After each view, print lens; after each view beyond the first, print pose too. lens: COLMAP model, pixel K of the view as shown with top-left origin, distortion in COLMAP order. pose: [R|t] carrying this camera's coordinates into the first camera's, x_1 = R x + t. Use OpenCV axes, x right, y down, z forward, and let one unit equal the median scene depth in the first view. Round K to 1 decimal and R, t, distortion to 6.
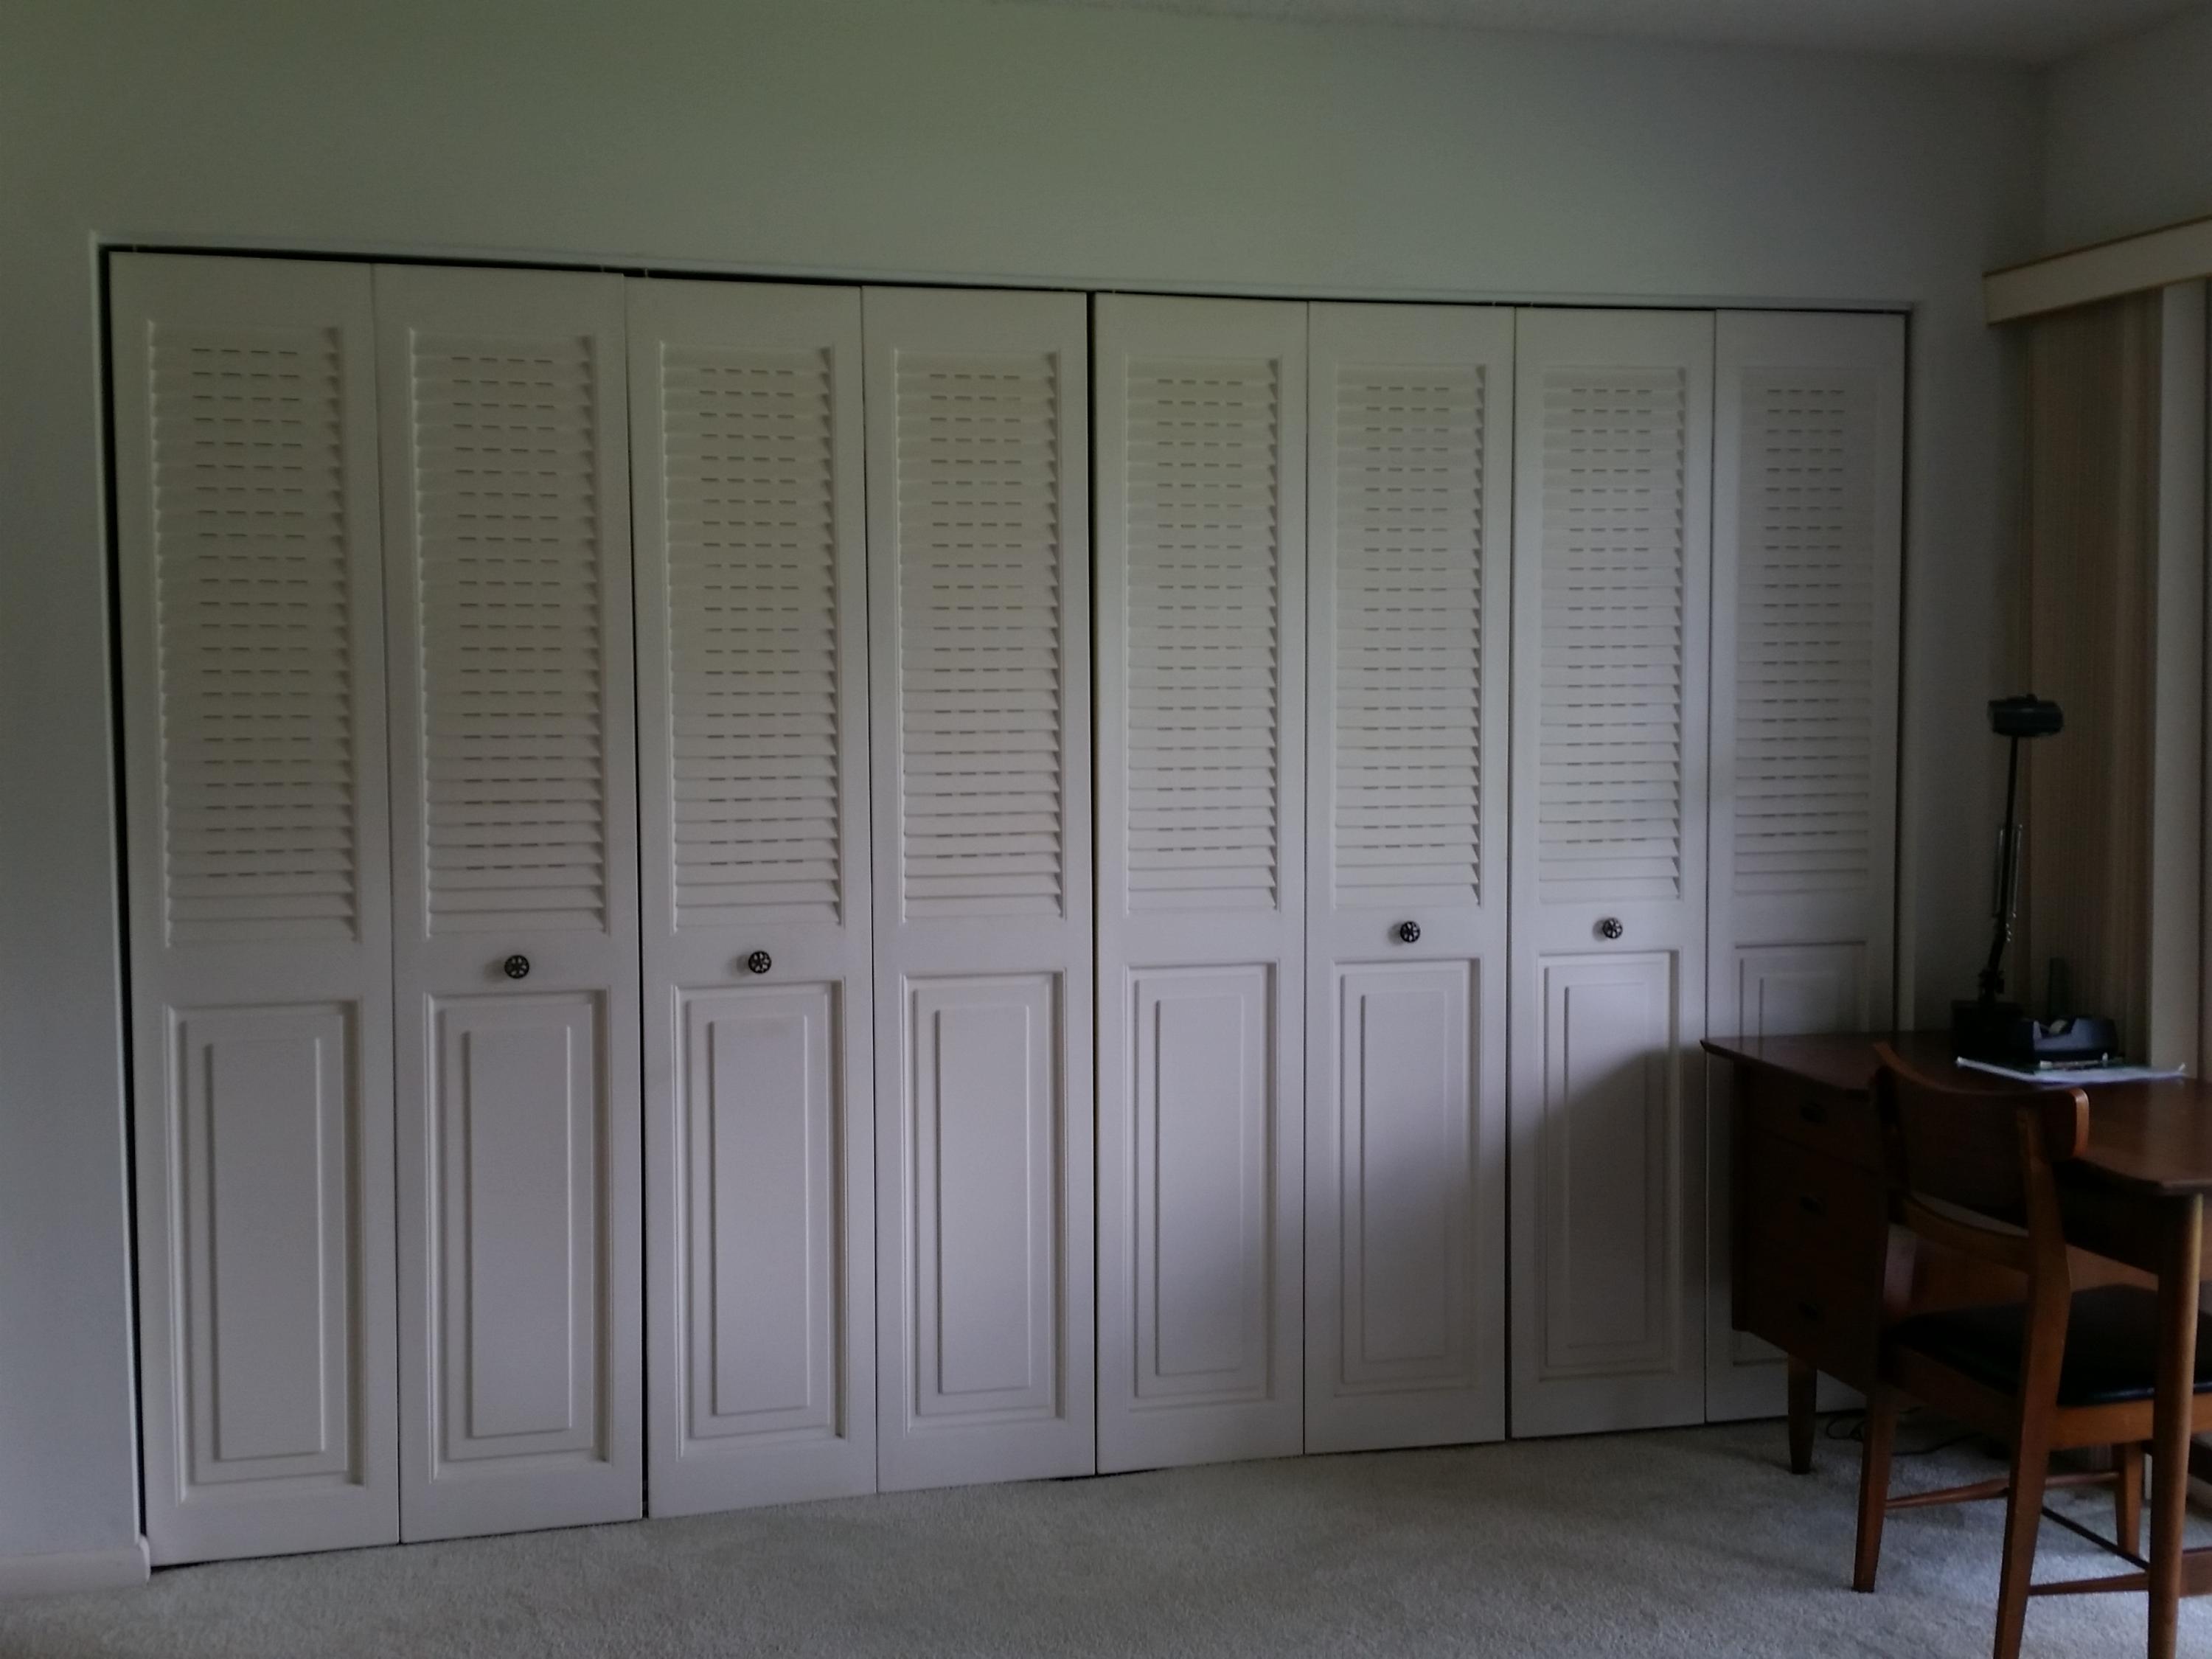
lens RADIAL K [[2411.0, 0, 1099.3], [0, 2411.0, 825.3], [0, 0, 1]] dist [0.198409, -0.420859]
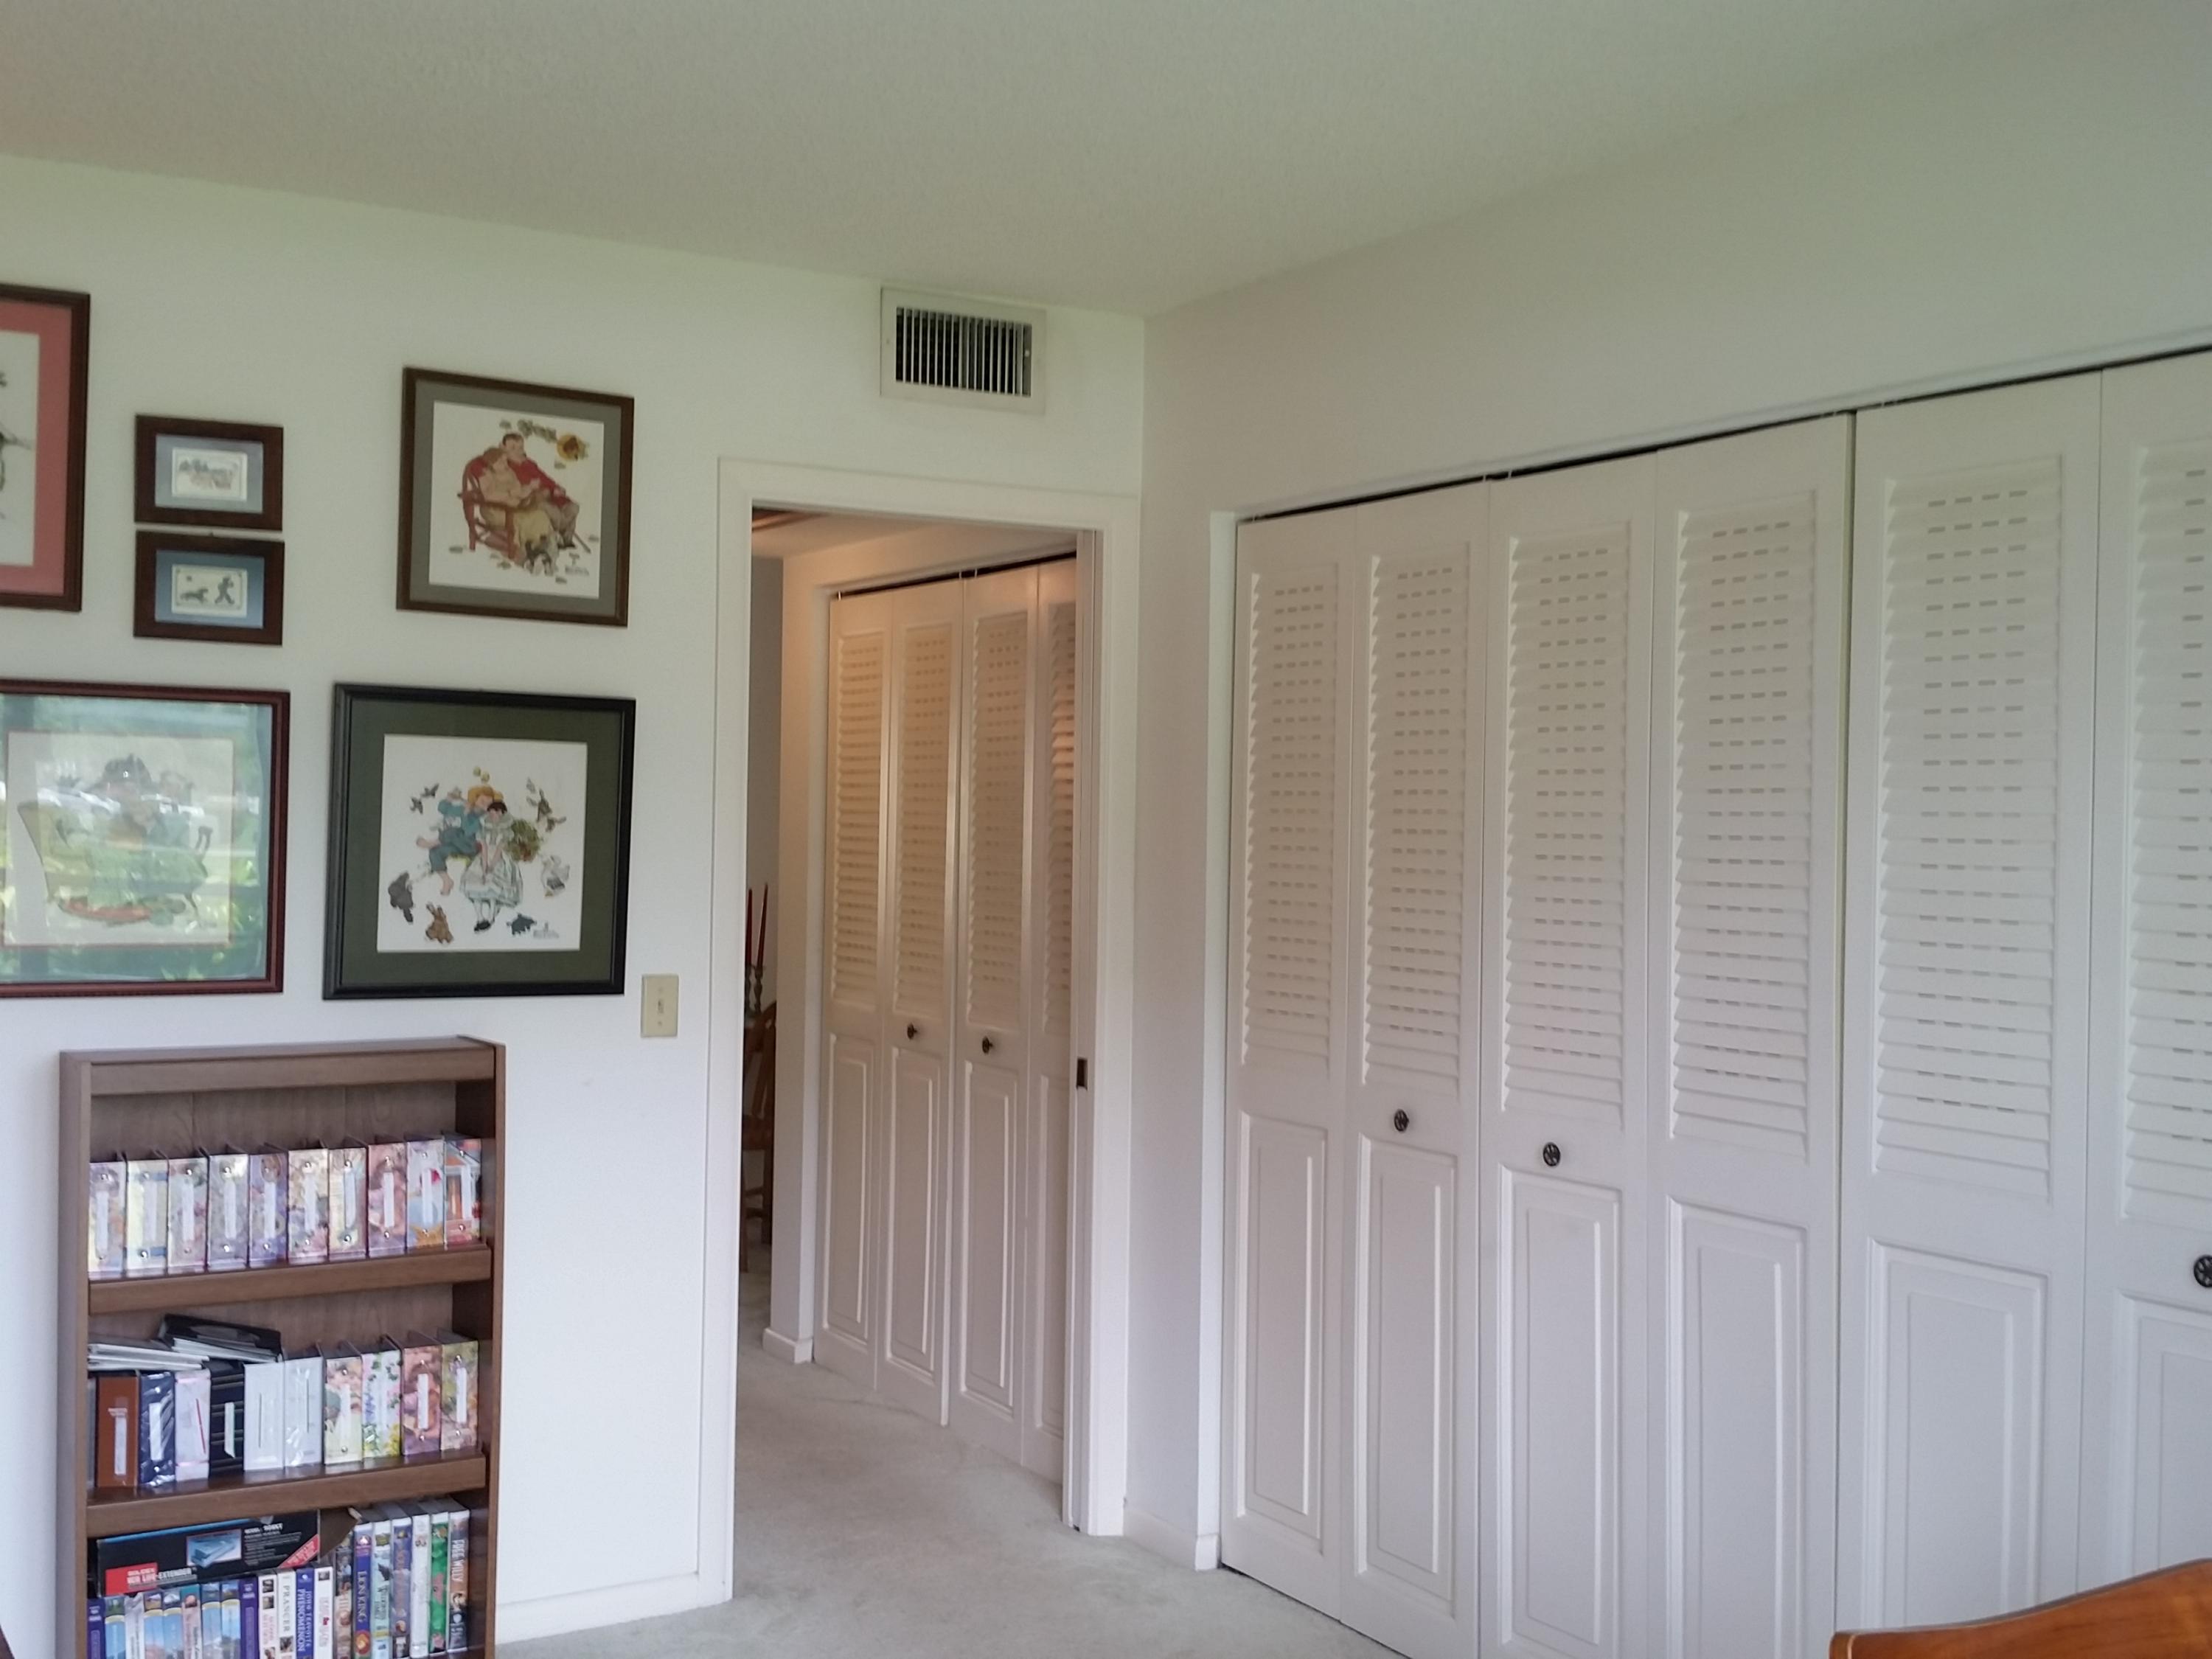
lens RADIAL K [[2411.0, 0, 1099.3], [0, 2411.0, 825.3], [0, 0, 1]] dist [0.198409, -0.420859]
pose [[0.267349, 0.013062, -0.963511, 0.737236], [-0.075060, 0.997152, -0.007309, -0.053667], [0.960672, 0.074275, 0.267568, 0.542375]]
